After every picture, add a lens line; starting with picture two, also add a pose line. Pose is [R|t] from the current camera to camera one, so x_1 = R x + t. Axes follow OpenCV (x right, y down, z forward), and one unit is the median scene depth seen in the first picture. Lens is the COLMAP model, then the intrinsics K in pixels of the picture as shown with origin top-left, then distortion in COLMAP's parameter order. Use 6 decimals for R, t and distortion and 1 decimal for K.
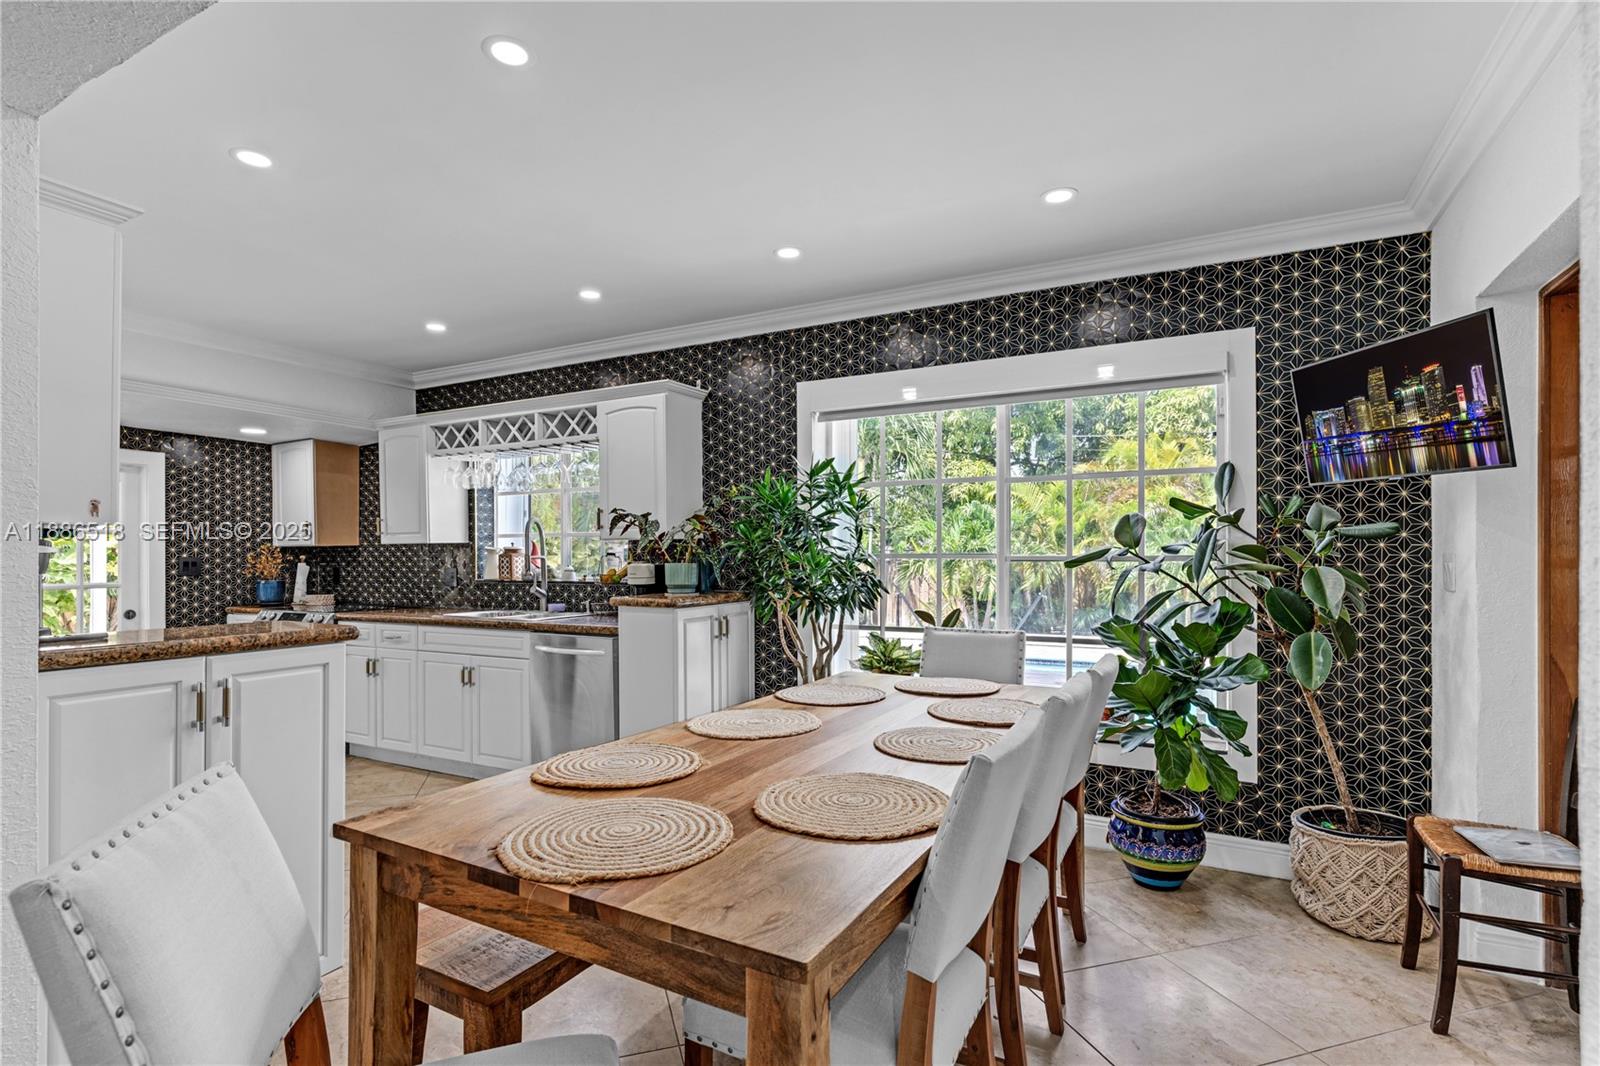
lens RADIAL K [[745.2, 0, 806.3], [0, 745.2, 552.2], [0, 0, 1]] dist [0.001971, 0.000319]
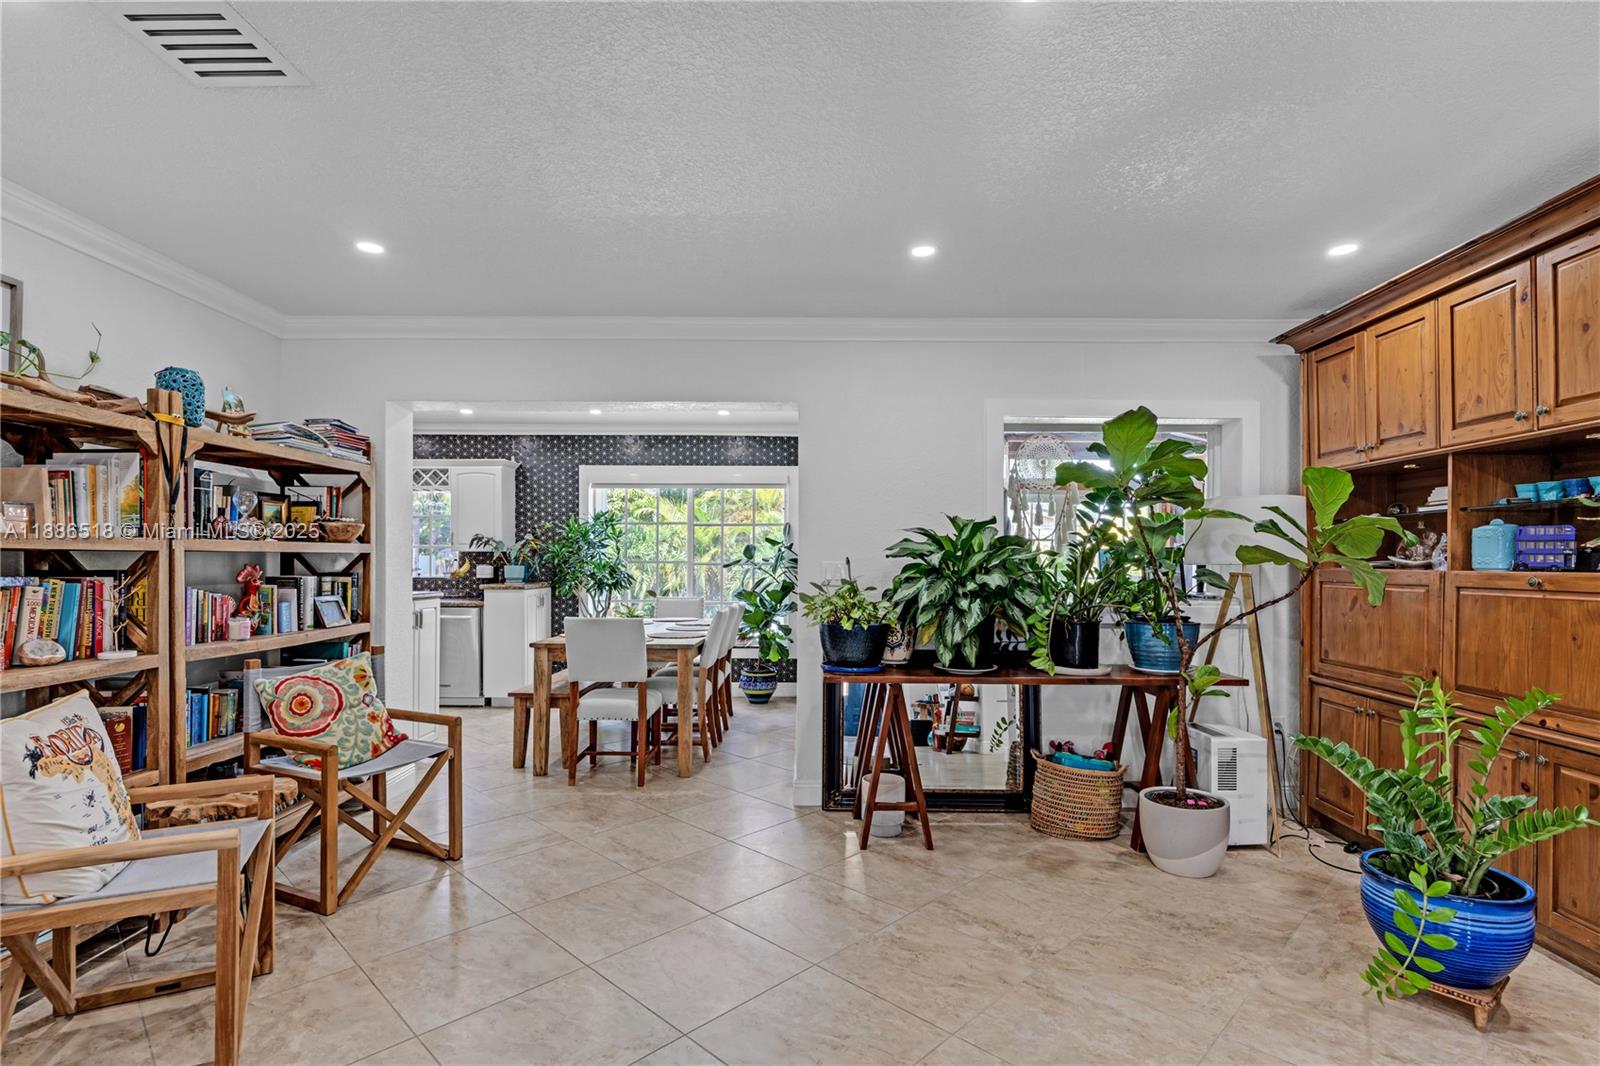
lens RADIAL K [[745.2, 0, 794.4], [0, 745.2, 563.9], [0, 0, 1]] dist [0.001971, 0.000319]
pose [[0.886393, 0.003796, 0.462918, -0.512462], [-0.007443, 0.999954, 0.006052, -0.006142], [-0.462874, -0.008810, 0.886380, -1.114927]]
